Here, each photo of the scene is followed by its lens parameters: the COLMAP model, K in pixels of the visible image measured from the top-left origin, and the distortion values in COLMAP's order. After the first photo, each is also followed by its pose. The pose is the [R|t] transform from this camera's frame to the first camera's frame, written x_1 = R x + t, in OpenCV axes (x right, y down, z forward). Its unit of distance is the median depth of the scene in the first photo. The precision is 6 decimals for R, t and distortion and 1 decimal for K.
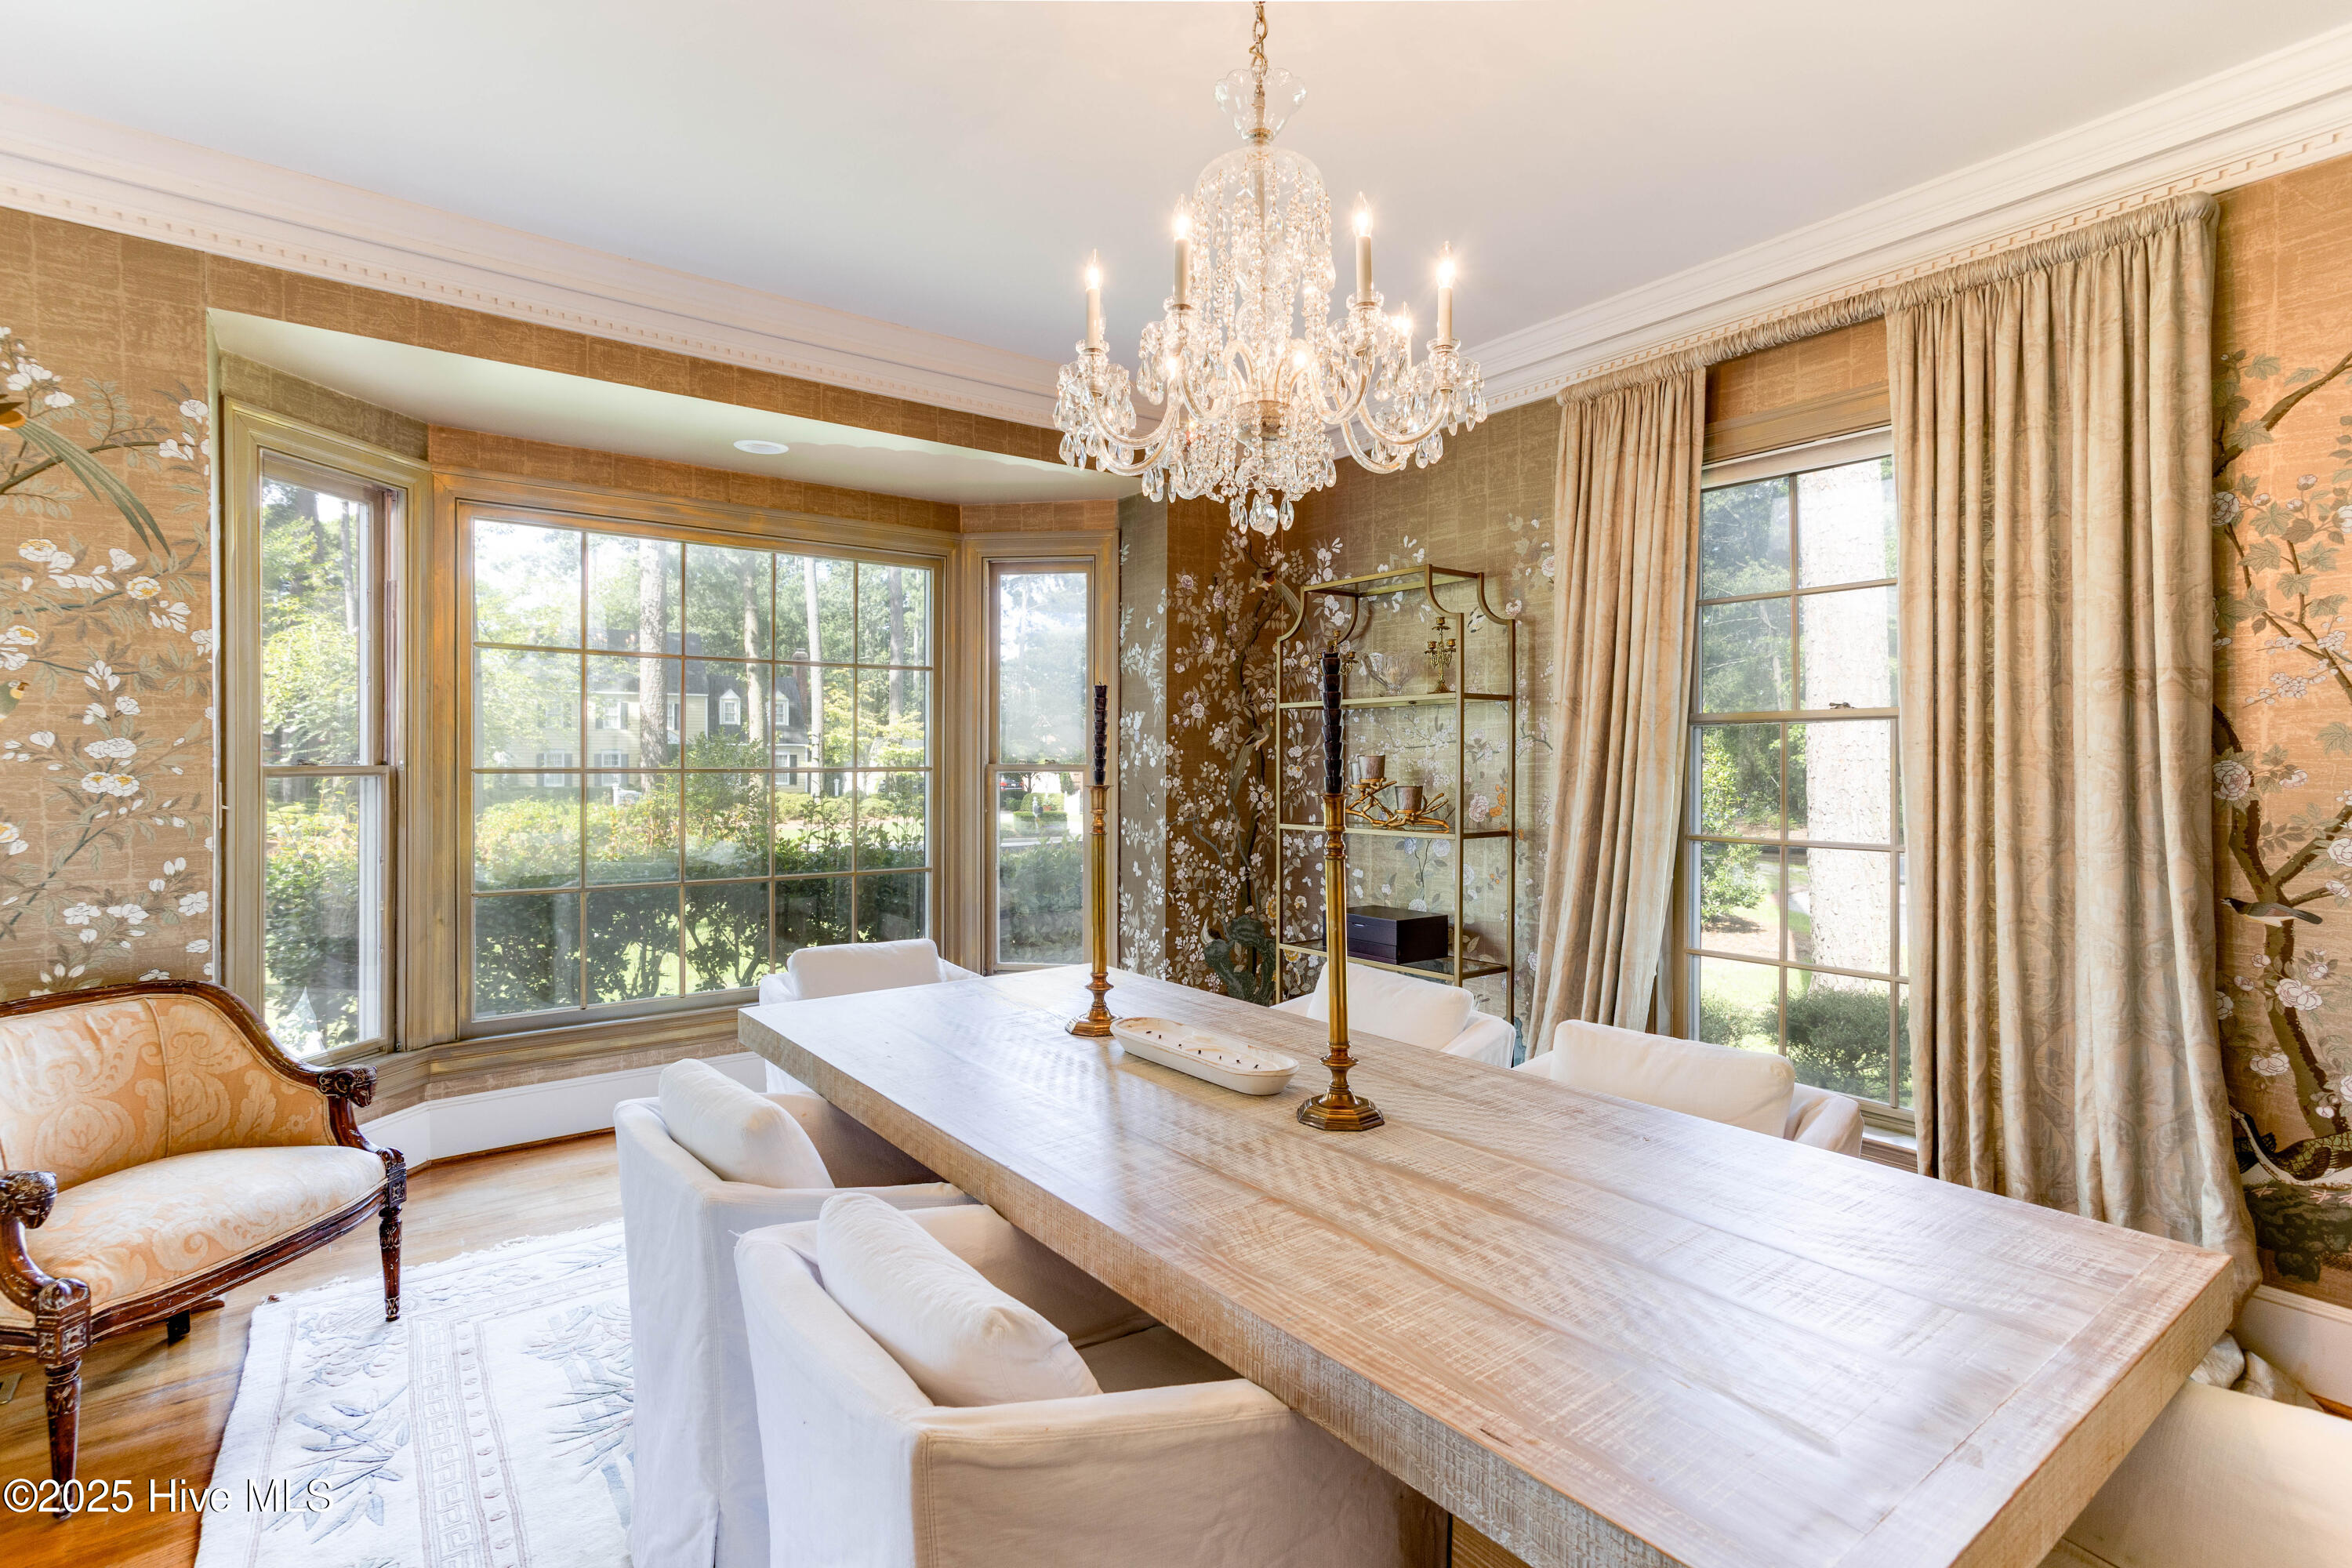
lens RADIAL K [[1130.2, 0, 1199.0], [0, 1130.2, 789.9], [0, 0, 1]] dist [-0.017393, 0.012293]
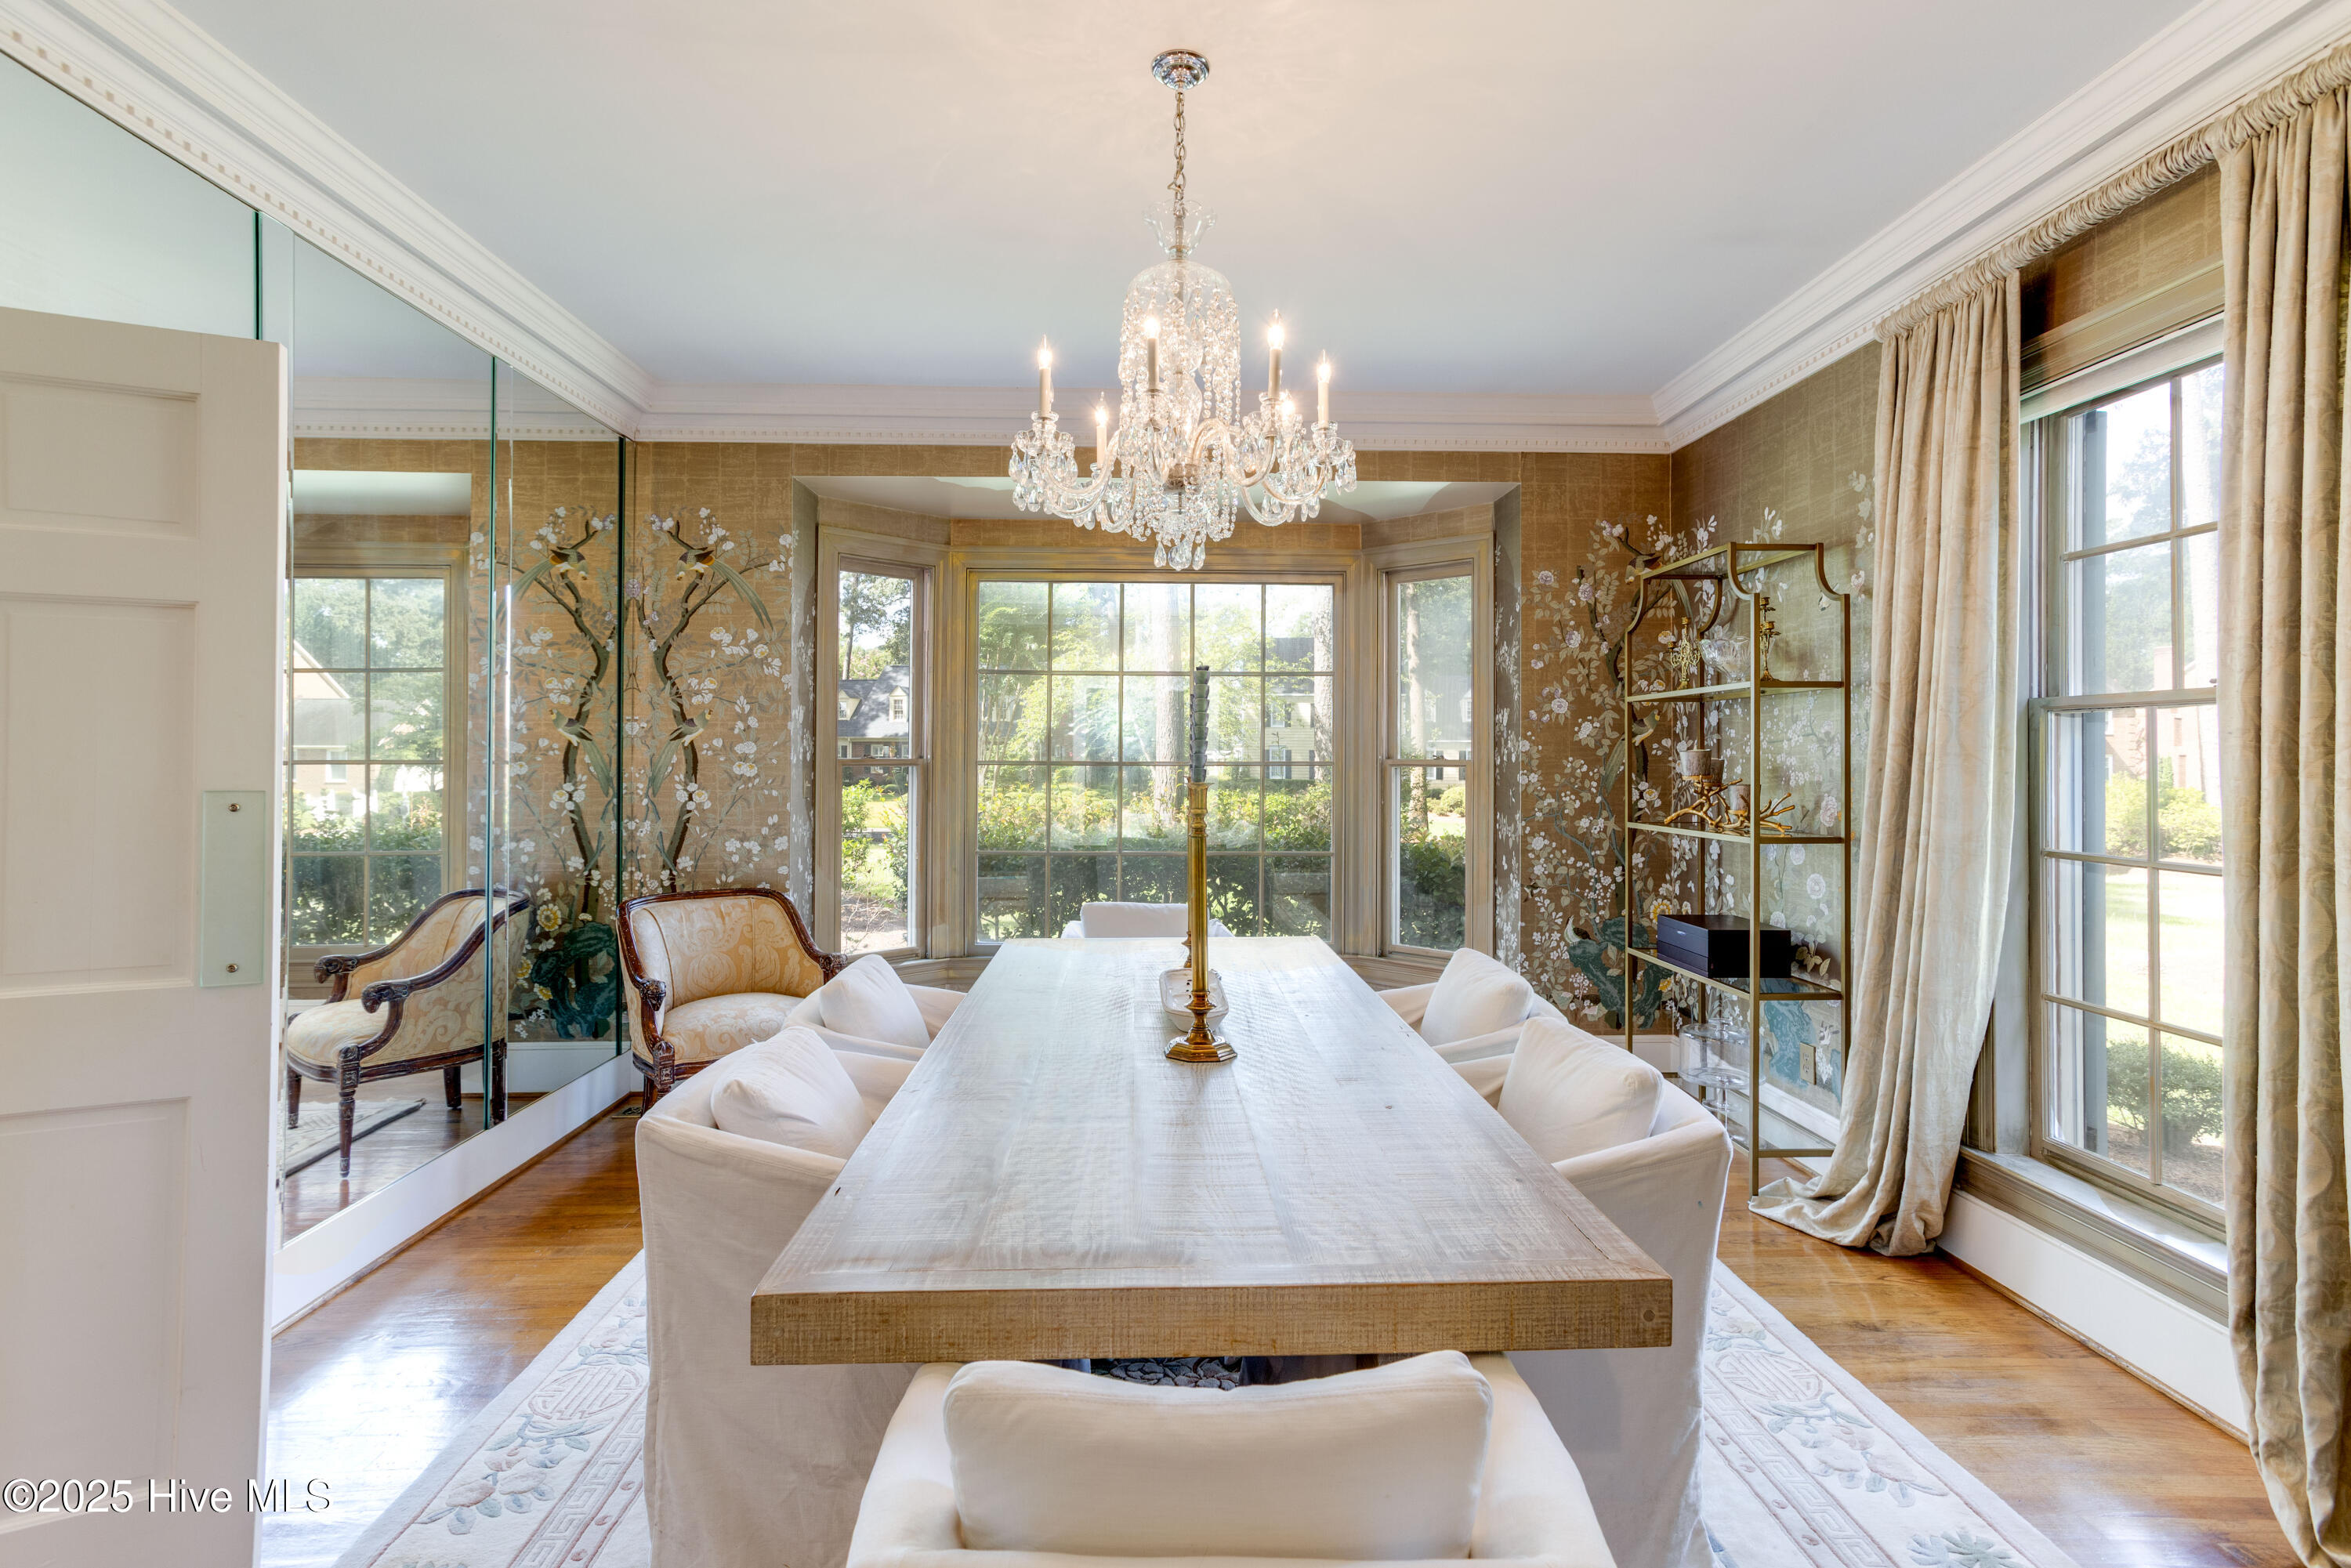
lens RADIAL K [[1129.7, 0, 1177.6], [0, 1129.7, 771.6], [0, 0, 1]] dist [-0.017393, 0.012293]
pose [[0.815043, 0.009802, -0.579317, 0.312002], [-0.016455, 0.999845, -0.006233, -0.000914], [0.579166, 0.014613, 0.815078, 0.000042]]
